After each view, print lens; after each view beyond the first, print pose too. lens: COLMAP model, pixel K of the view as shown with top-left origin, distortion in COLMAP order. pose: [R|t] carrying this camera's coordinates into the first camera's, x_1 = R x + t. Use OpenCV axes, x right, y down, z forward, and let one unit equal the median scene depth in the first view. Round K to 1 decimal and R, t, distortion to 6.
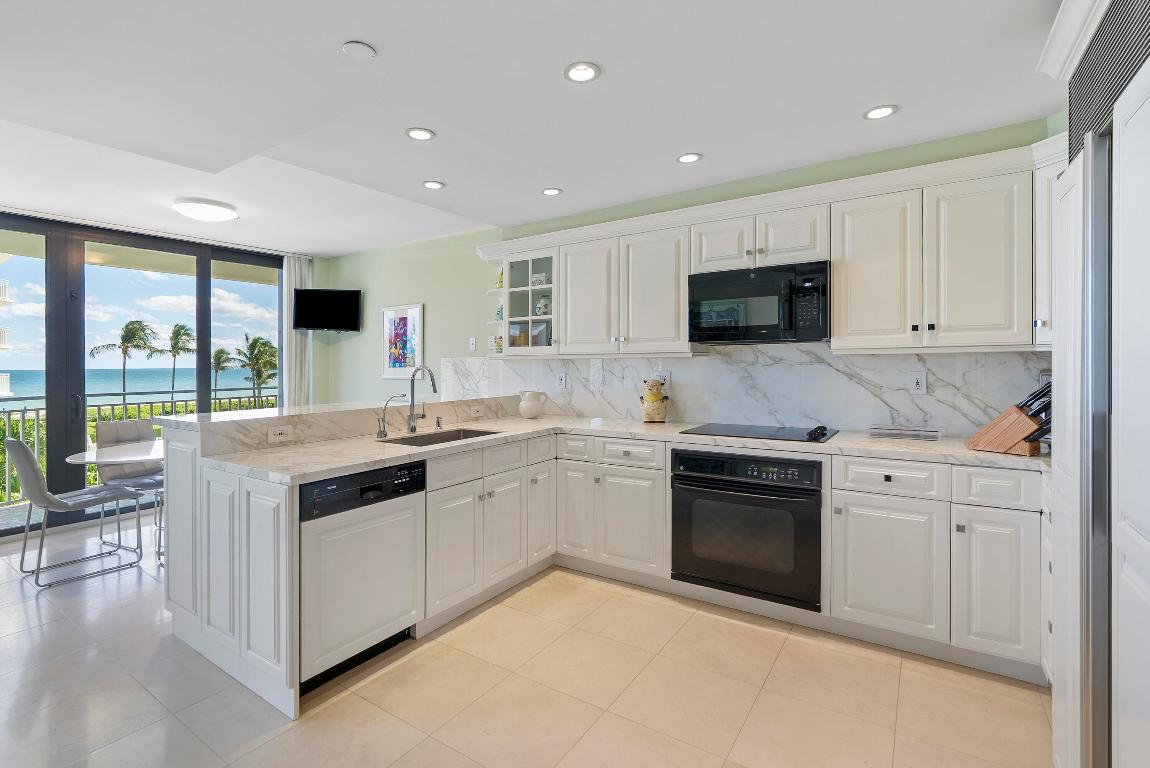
lens RADIAL K [[526.5, 0, 582.3], [0, 526.5, 361.5], [0, 0, 1]] dist [-0.002614, -0.000285]
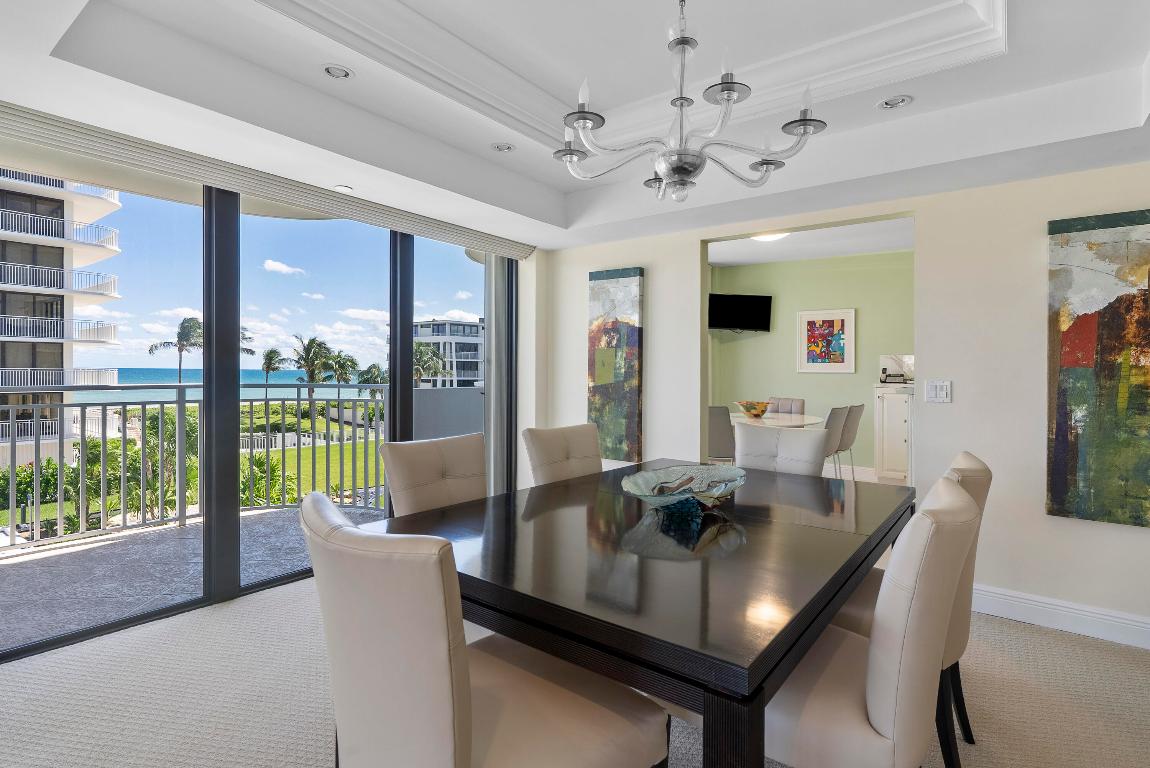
lens RADIAL K [[576.7, 0, 573.2], [0, 576.7, 380.5], [0, 0, 1]] dist [-0.000826, -0.000060]
pose [[0.997621, 0.023910, -0.064661, -0.210940], [-0.022859, 0.999595, 0.016941, 0.010799], [0.065040, -0.015423, 0.997763, -0.082179]]
